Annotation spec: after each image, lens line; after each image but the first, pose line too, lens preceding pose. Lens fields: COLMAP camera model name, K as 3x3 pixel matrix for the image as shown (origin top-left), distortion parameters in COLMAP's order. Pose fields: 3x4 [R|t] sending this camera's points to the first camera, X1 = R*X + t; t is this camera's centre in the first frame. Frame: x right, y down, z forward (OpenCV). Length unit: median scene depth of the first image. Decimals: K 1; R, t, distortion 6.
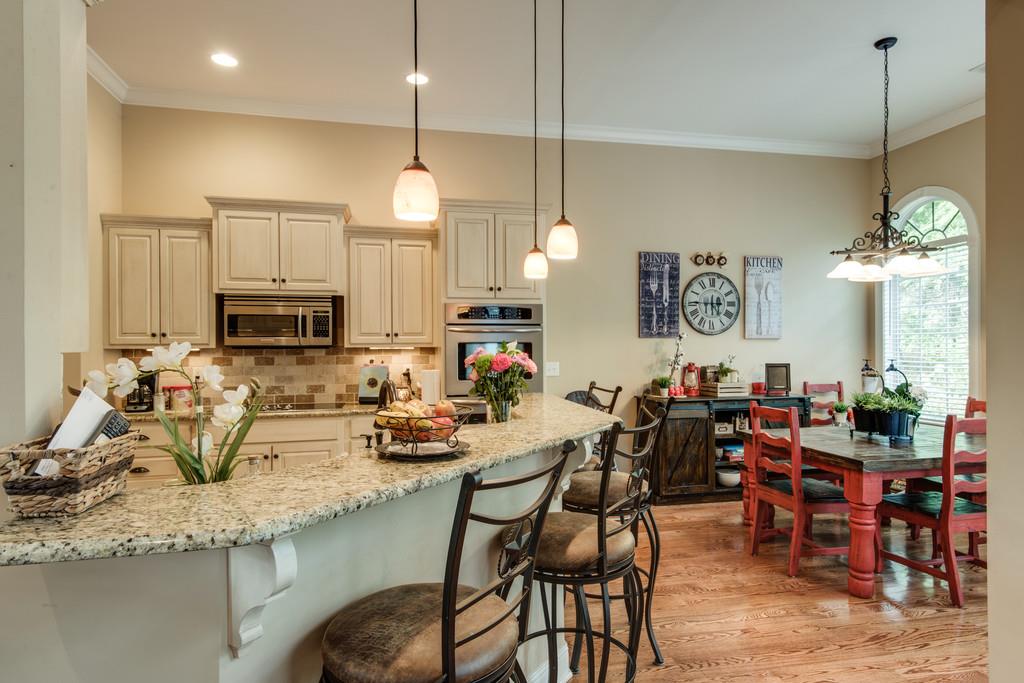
lens RADIAL K [[580.7, 0, 518.7], [0, 580.7, 341.9], [0, 0, 1]] dist [0.029691, -0.009102]
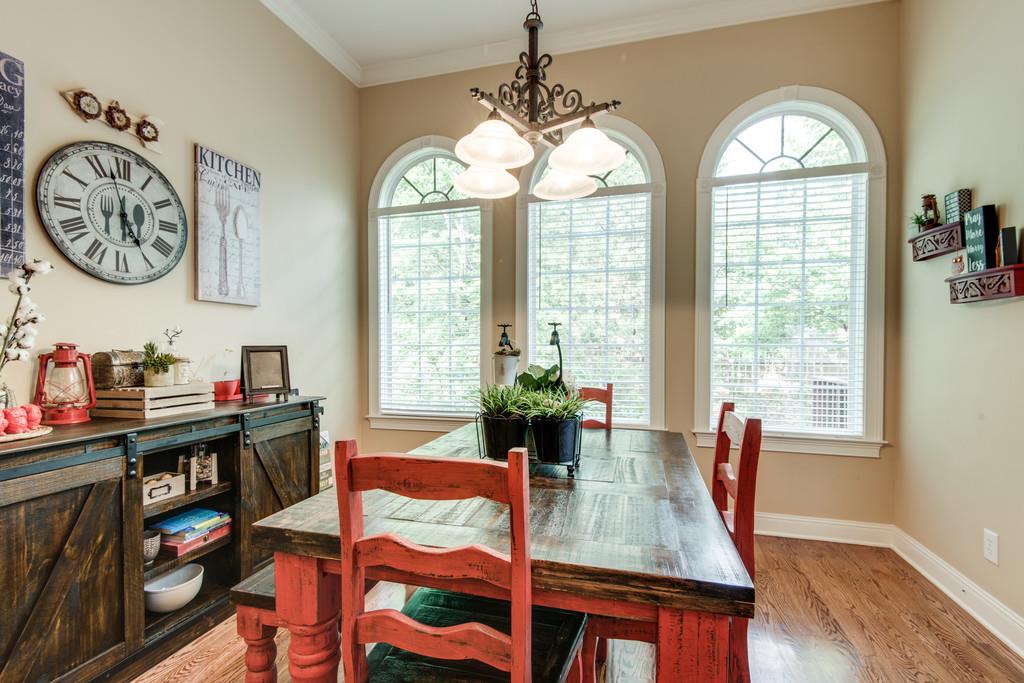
lens RADIAL K [[466.7, 0, 508.9], [0, 466.7, 351.8], [0, 0, 1]] dist [0.010910, -0.006599]
pose [[0.485499, -0.009352, 0.874187, 0.167036], [-0.005393, 0.999892, 0.013692, 0.036750], [-0.874221, -0.011362, 0.485396, 0.593092]]
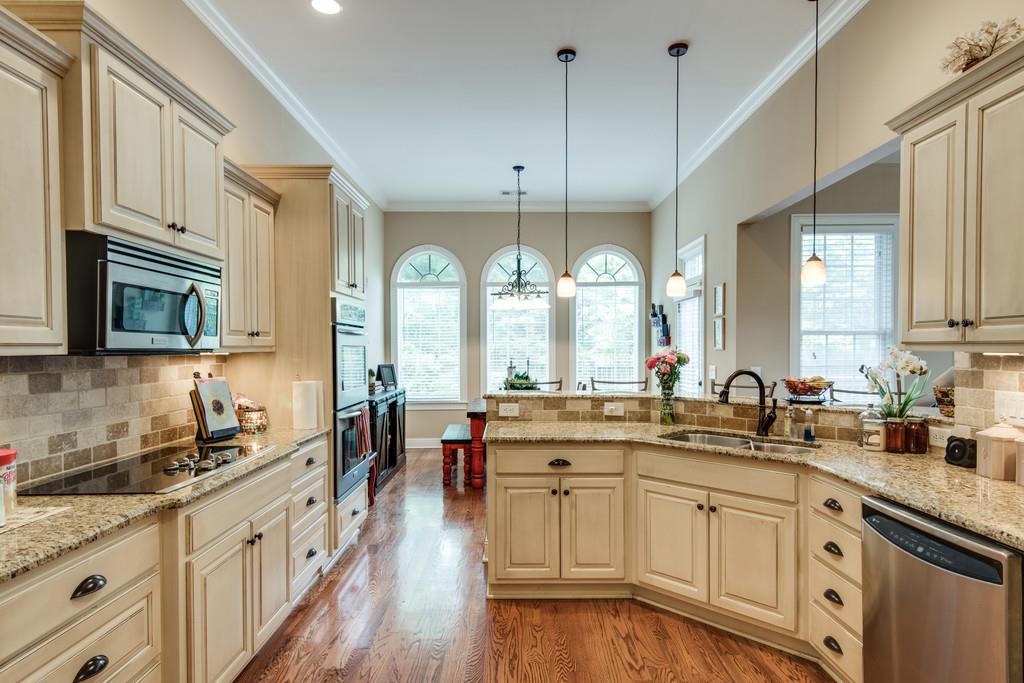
lens RADIAL K [[580.7, 0, 520.8], [0, 580.7, 347.6], [0, 0, 1]] dist [0.029691, -0.009102]
pose [[0.201666, 0.004015, 0.979446, -0.737989], [-0.003622, 0.999988, -0.003354, 0.004606], [-0.979448, -0.002871, 0.201678, 0.488698]]
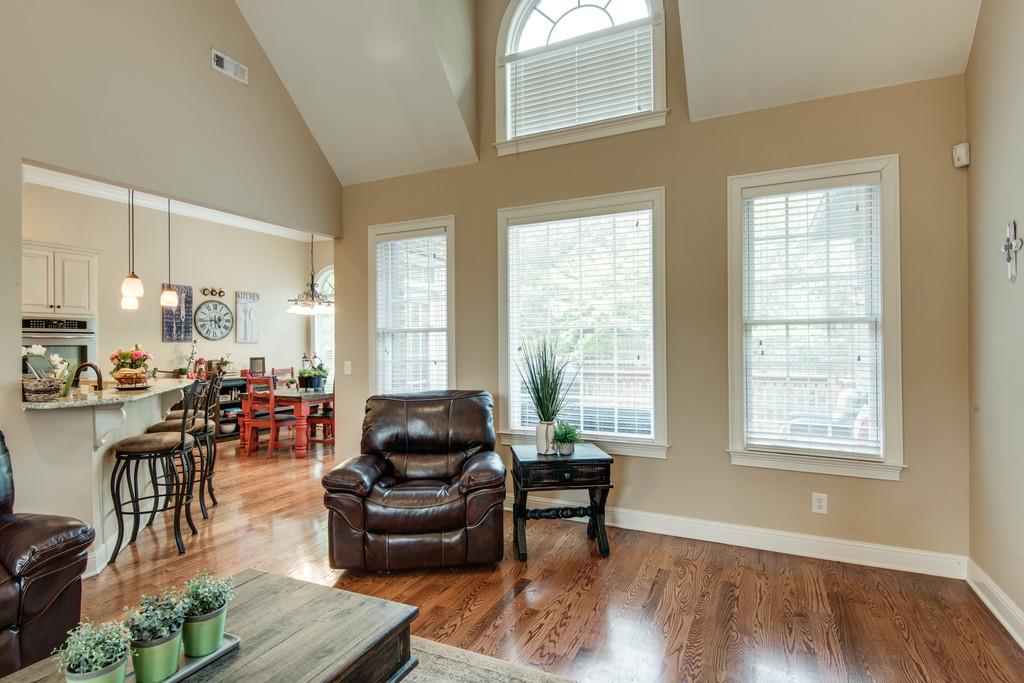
lens RADIAL K [[525.7, 0, 519.3], [0, 525.7, 342.3], [0, 0, 1]] dist [0.016839, -0.005705]
pose [[0.615058, 0.000666, 0.788482, -0.305853], [0.002995, 0.999990, -0.003181, 0.000567], [-0.788476, 0.004318, 0.615050, -0.558007]]
